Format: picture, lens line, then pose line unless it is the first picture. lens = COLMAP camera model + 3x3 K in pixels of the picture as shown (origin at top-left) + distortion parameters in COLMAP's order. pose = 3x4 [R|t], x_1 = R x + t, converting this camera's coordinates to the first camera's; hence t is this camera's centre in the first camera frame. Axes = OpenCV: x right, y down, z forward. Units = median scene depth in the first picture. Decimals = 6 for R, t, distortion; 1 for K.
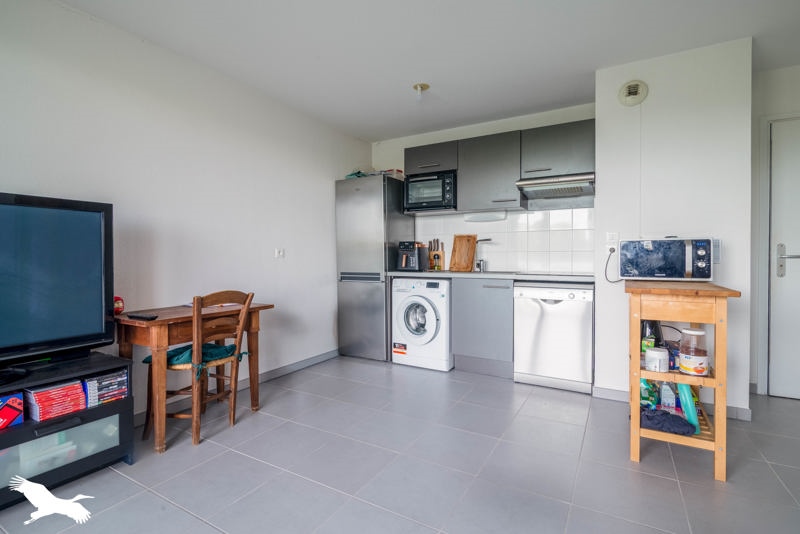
lens RADIAL K [[380.1, 0, 400.0], [0, 380.1, 267.0], [0, 0, 1]] dist [-0.000803, -0.000113]
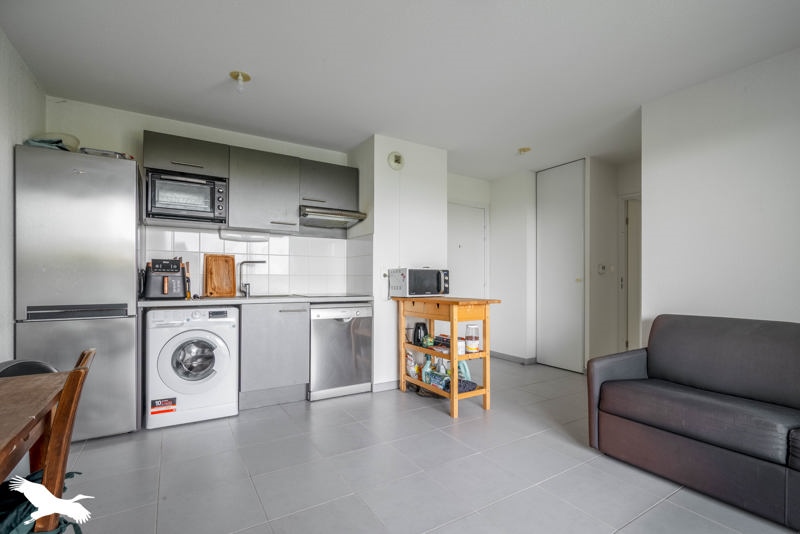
lens RADIAL K [[377.1, 0, 400.6], [0, 377.1, 283.0], [0, 0, 1]] dist [0.001984, 0.000193]
pose [[0.476040, -0.003761, 0.879415, -0.417775], [0.020313, 0.999771, -0.006720, -0.006365], [-0.879189, 0.021062, 0.476008, 0.252287]]
